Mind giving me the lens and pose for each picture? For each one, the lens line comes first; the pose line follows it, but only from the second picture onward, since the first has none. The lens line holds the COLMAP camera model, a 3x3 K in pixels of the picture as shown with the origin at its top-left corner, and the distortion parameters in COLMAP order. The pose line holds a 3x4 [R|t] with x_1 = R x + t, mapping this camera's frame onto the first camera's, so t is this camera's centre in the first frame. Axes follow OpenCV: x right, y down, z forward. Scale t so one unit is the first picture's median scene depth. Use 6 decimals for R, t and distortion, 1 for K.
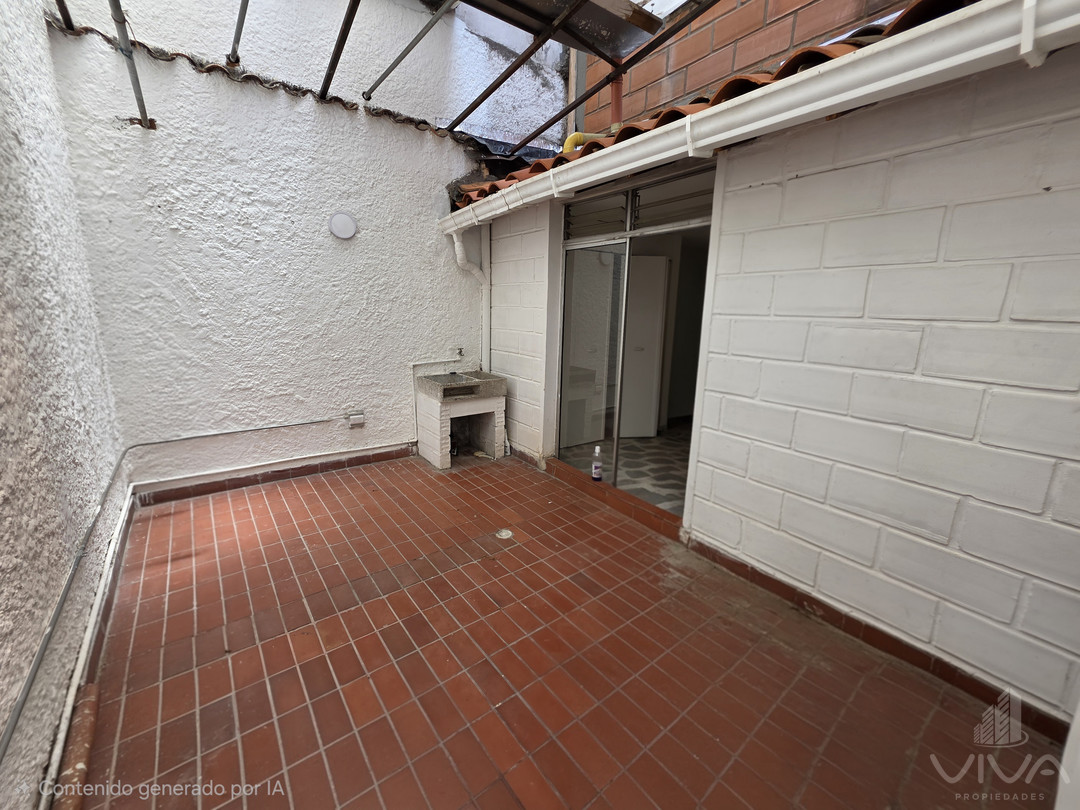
lens RADIAL K [[430.1, 0, 530.5], [0, 430.1, 394.1], [0, 0, 1]] dist [0.006168, -0.001378]
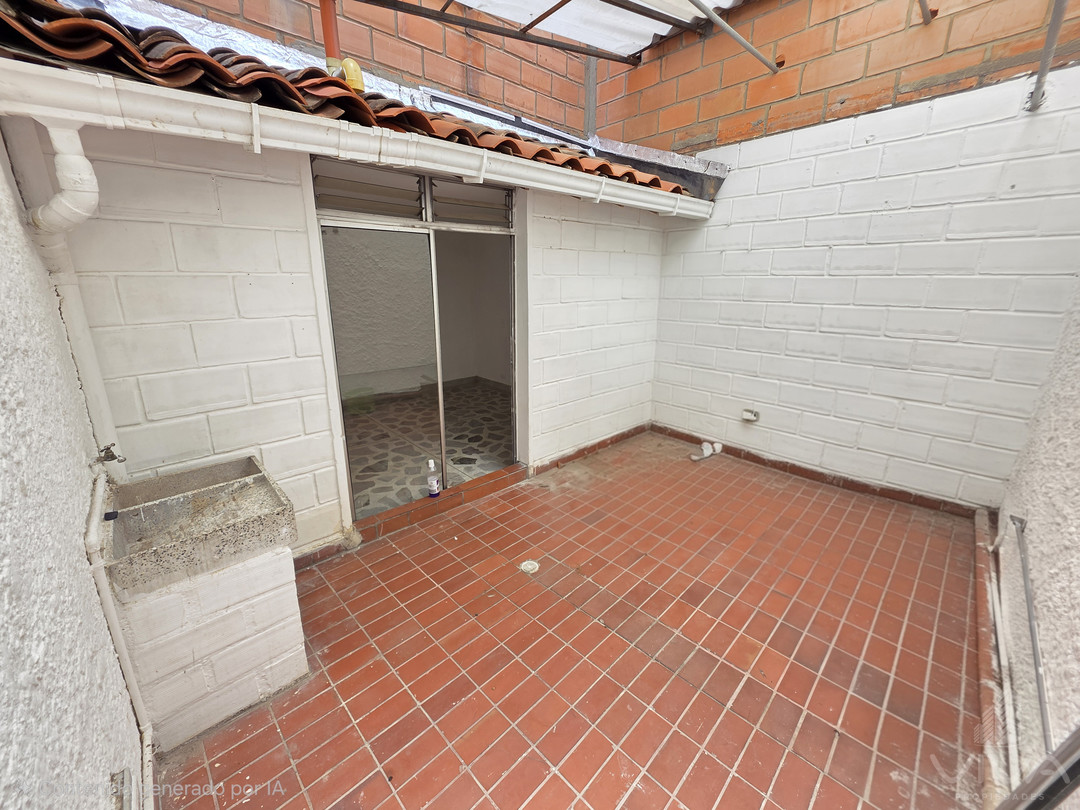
lens RADIAL K [[430.1, 0, 534.5], [0, 430.1, 395.4], [0, 0, 1]] dist [0.006168, -0.001378]
pose [[-0.112113, -0.281213, 0.953074, -0.925480], [0.199988, 0.933110, 0.298848, -0.310938], [-0.973363, 0.224108, -0.048374, 1.078172]]
